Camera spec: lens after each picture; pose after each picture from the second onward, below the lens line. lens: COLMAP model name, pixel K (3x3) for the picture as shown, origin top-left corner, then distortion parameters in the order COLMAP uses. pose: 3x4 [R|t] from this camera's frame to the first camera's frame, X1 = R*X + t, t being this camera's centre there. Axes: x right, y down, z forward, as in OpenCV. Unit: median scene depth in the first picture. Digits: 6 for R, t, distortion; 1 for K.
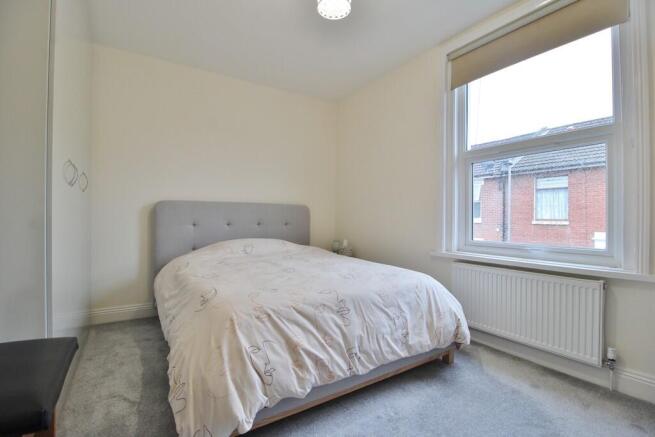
lens RADIAL K [[305.9, 0, 325.3], [0, 305.9, 218.9], [0, 0, 1]] dist [0.000436, -0.000399]
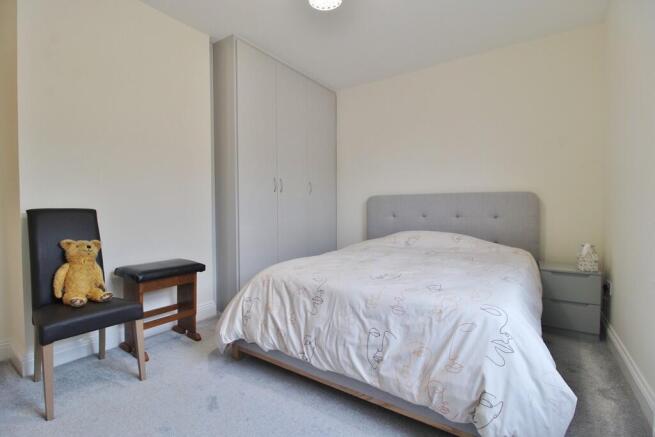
lens RADIAL K [[305.9, 0, 325.6], [0, 305.9, 216.1], [0, 0, 1]] dist [0.000436, -0.000399]
pose [[0.384073, 0.017591, -0.923135, 0.958598], [-0.002446, 0.999834, 0.018035, 0.000511], [0.923299, -0.004669, 0.384053, 0.600473]]
